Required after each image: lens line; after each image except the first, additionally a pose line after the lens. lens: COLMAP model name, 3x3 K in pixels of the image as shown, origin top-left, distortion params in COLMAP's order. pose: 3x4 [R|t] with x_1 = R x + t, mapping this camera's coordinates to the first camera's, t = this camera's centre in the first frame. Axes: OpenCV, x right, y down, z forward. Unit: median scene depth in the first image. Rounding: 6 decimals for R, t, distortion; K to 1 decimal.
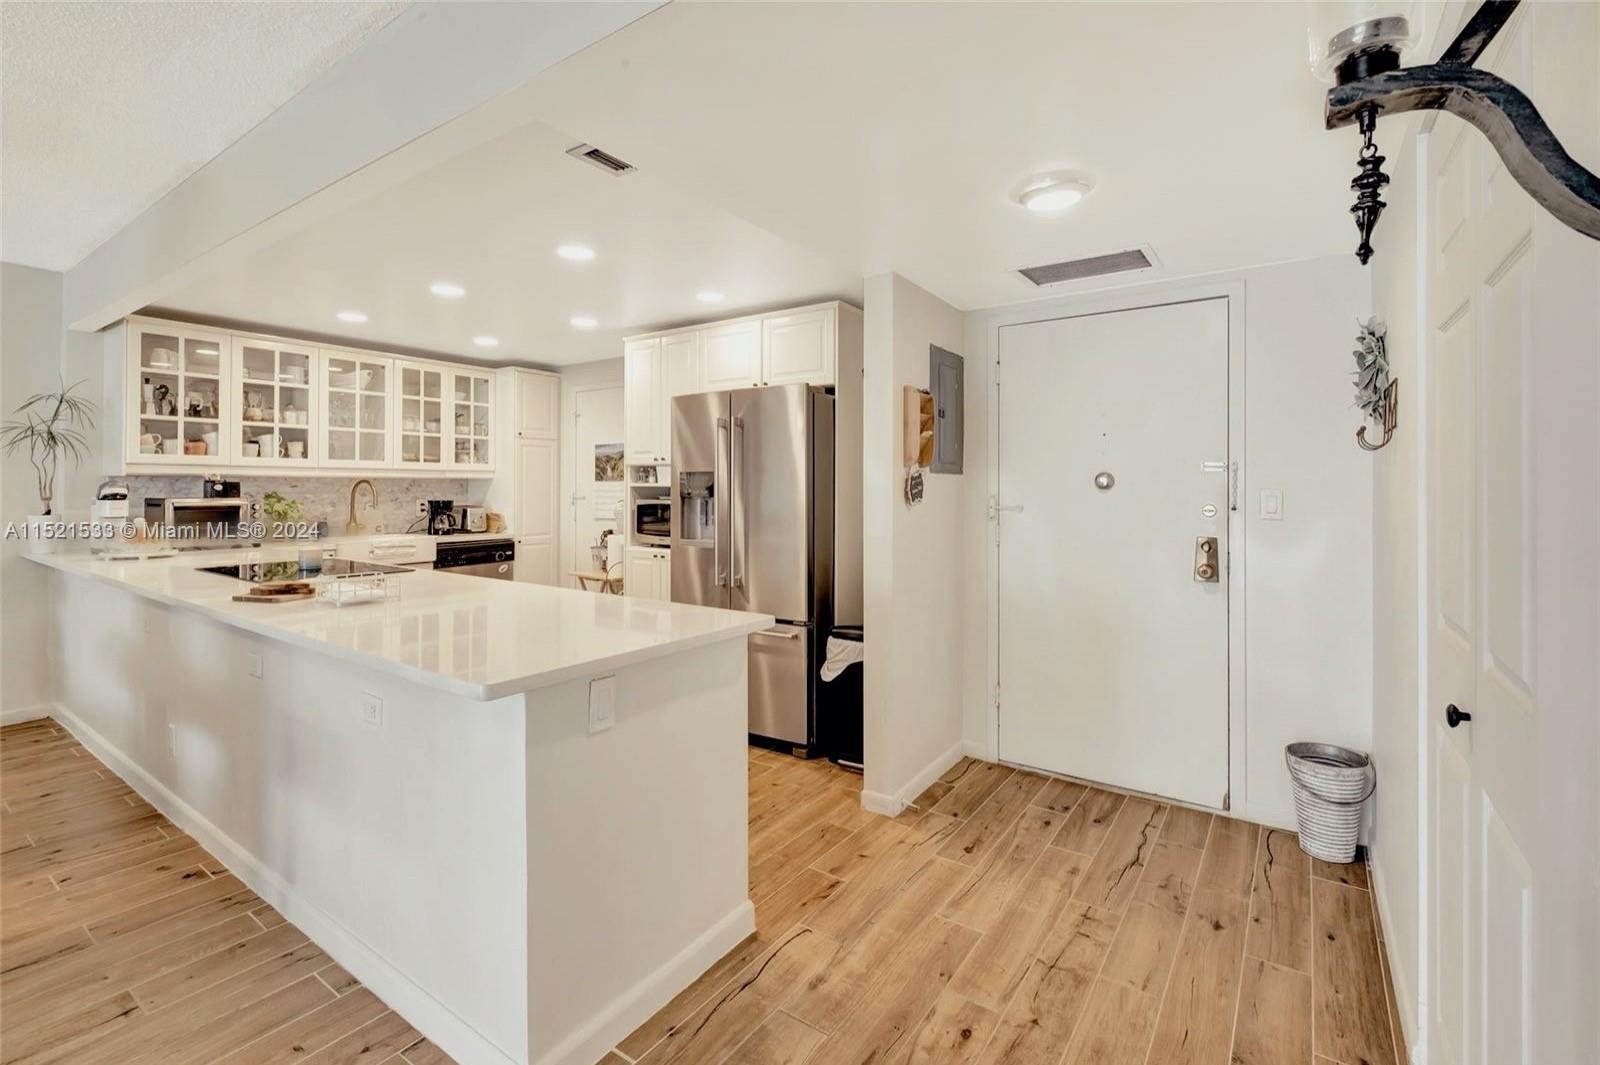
lens RADIAL K [[720.1, 0, 806.4], [0, 720.1, 489.6], [0, 0, 1]] dist [0.006293, -0.005387]
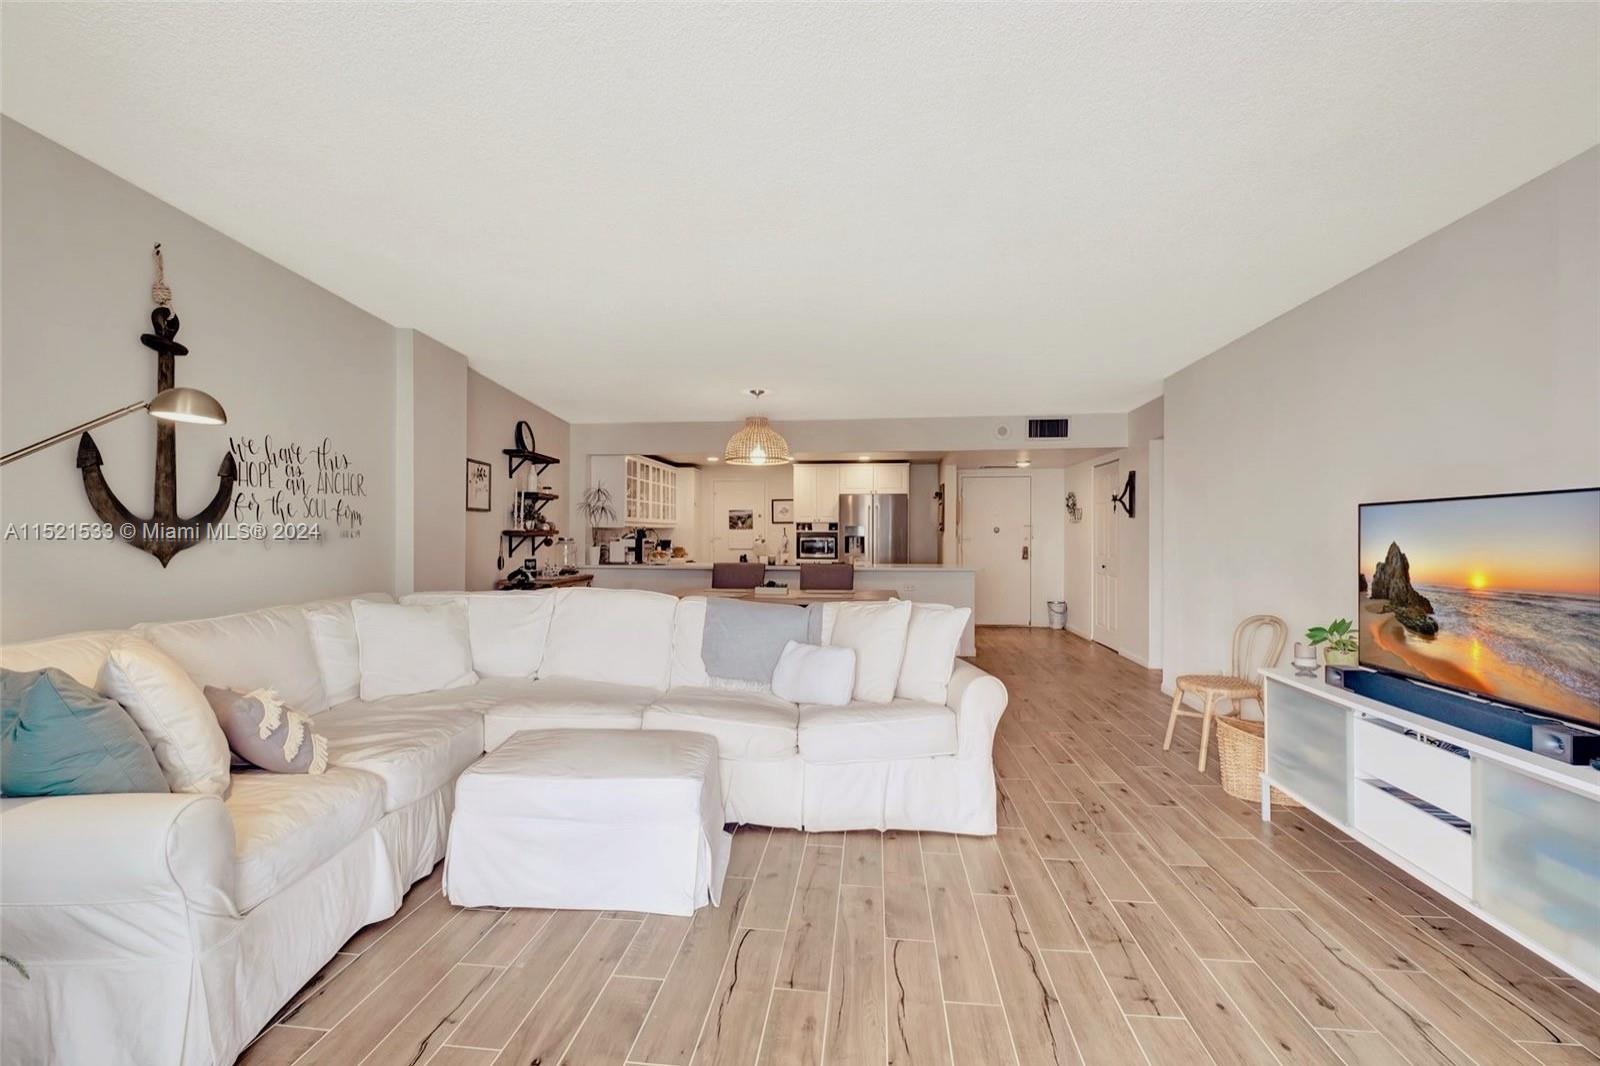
lens RADIAL K [[720.1, 0, 800.2], [0, 720.1, 525.8], [0, 0, 1]] dist [0.006293, -0.005387]
pose [[0.870740, 0.000389, 0.491743, -1.106593], [0.003763, 0.999965, -0.007454, -0.005878], [-0.491729, 0.008341, 0.870709, -0.784884]]
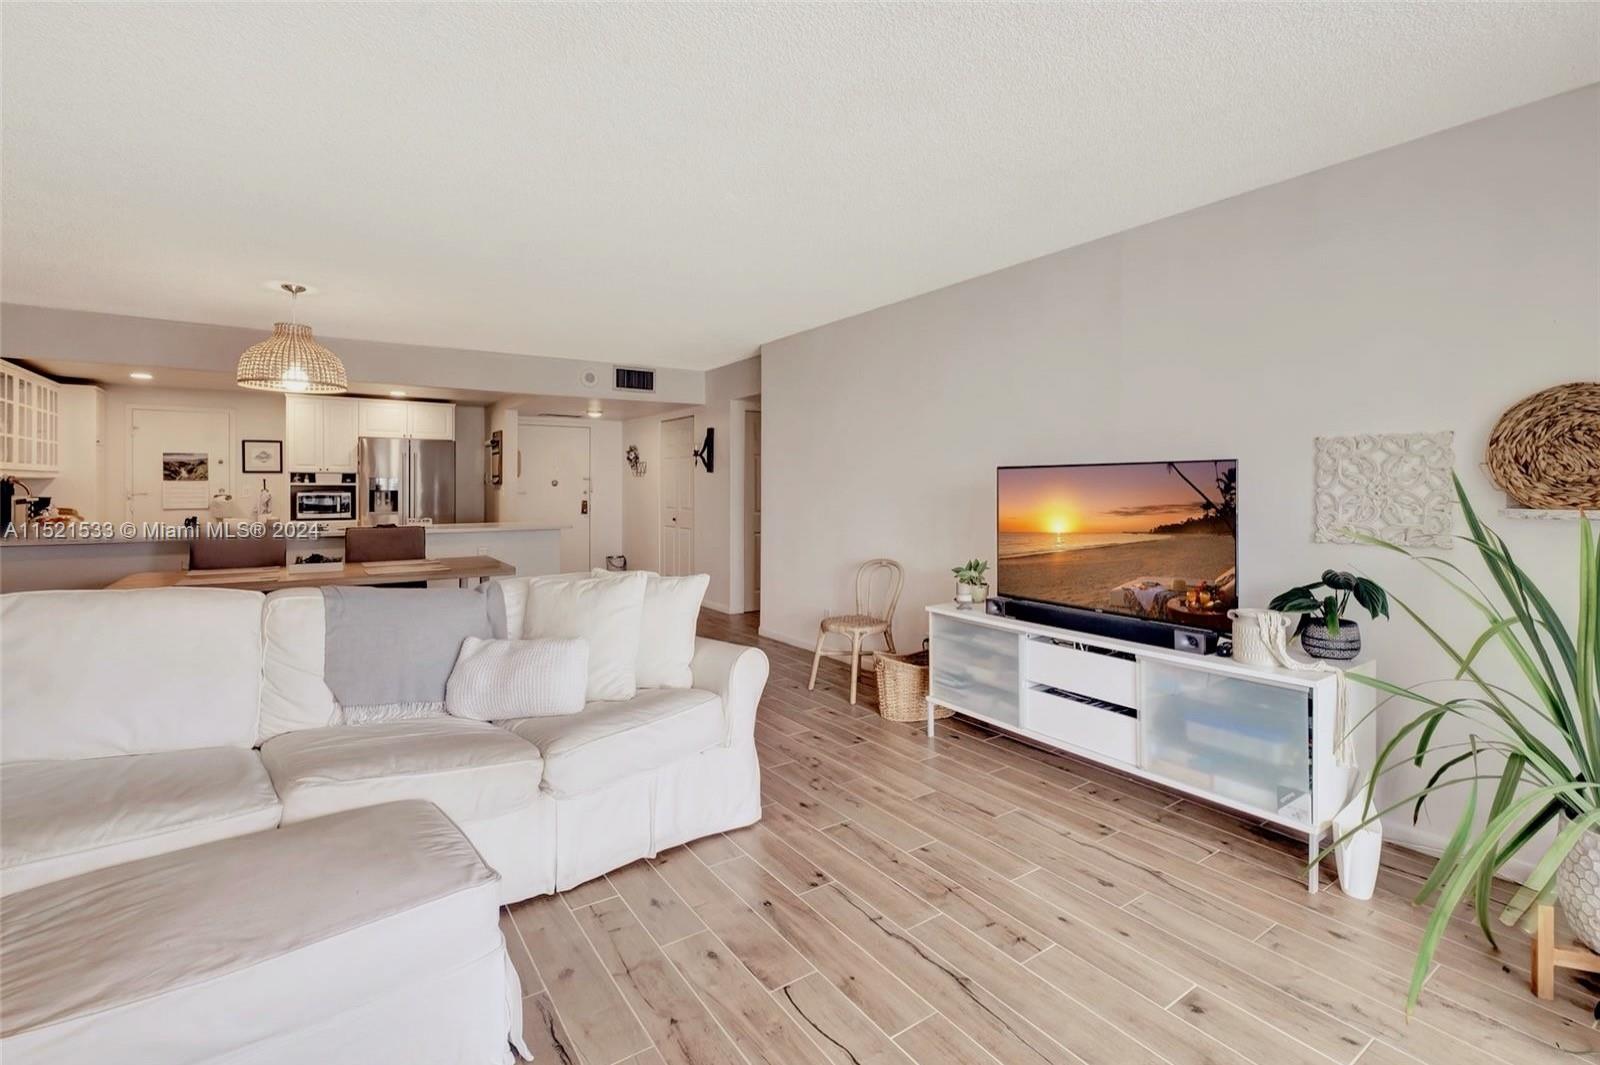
lens RADIAL K [[720.1, 0, 805.3], [0, 720.1, 485.5], [0, 0, 1]] dist [0.006293, -0.005387]
pose [[0.340390, -0.005159, 0.940270, -1.172071], [-0.000633, 0.999983, 0.005715, -0.011103], [-0.940284, -0.002541, 0.340381, -0.570766]]
